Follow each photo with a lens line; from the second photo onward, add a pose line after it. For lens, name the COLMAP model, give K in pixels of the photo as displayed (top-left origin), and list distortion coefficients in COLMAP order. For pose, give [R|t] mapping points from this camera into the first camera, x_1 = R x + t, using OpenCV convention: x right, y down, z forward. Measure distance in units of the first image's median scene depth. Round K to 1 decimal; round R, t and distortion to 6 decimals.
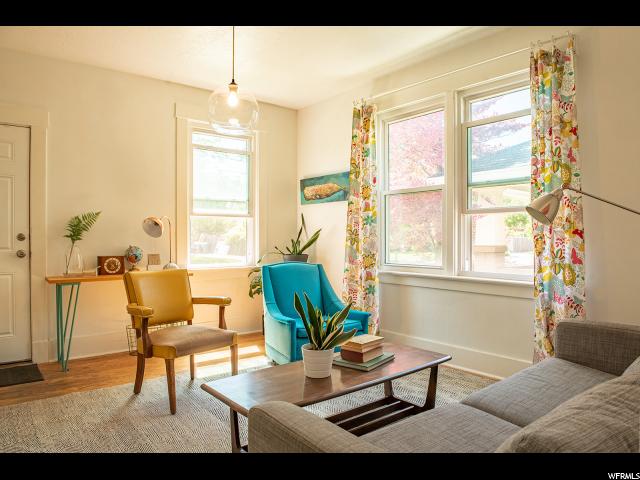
lens RADIAL K [[446.7, 0, 320.0], [0, 446.7, 240.0], [0, 0, 1]] dist [-0.034989, -0.001023]
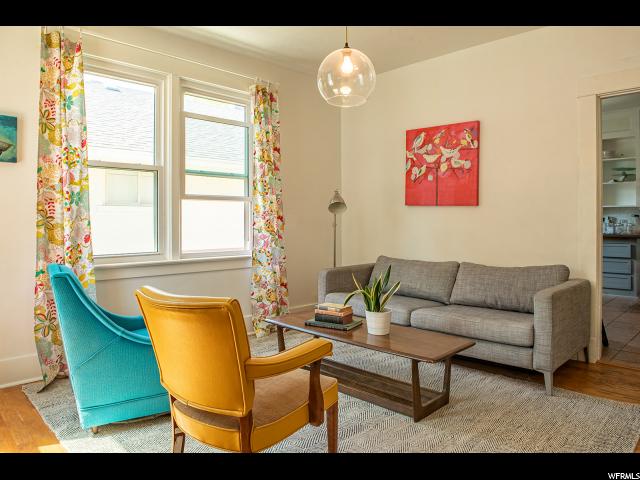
lens RADIAL K [[446.7, 0, 320.0], [0, 446.7, 240.0], [0, 0, 1]] dist [-0.034989, -0.001023]
pose [[-0.118266, -0.046592, 0.991888, -0.651674], [-0.001265, 0.998905, 0.046771, -0.010436], [-0.992981, 0.004276, -0.118195, 0.701302]]
